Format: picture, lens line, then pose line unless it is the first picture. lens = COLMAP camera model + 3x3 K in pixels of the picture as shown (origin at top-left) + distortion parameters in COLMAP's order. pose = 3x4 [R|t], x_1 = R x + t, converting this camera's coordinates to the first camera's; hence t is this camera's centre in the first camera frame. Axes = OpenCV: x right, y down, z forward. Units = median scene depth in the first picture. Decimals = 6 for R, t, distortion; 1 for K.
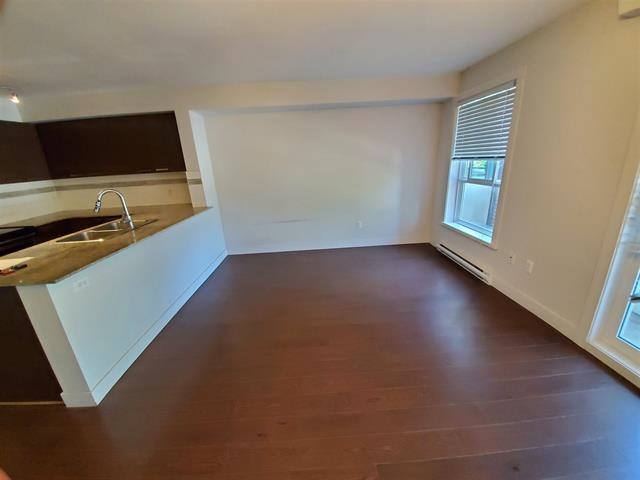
lens RADIAL K [[253.5, 0, 321.2], [0, 253.5, 238.3], [0, 0, 1]] dist [0.002441, -0.012773]
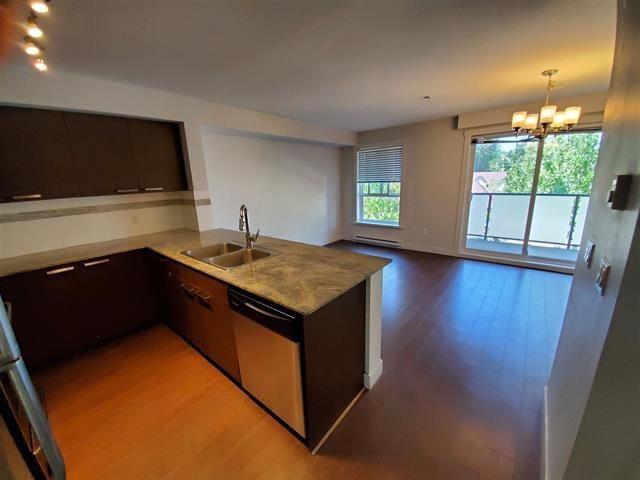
lens RADIAL K [[253.5, 0, 321.2], [0, 253.5, 238.3], [0, 0, 1]] dist [0.002441, -0.012773]
pose [[0.665255, -0.143399, 0.732715, -0.891139], [0.219404, 0.975599, -0.008270, -0.001935], [-0.713651, 0.166263, 0.680485, 0.122939]]
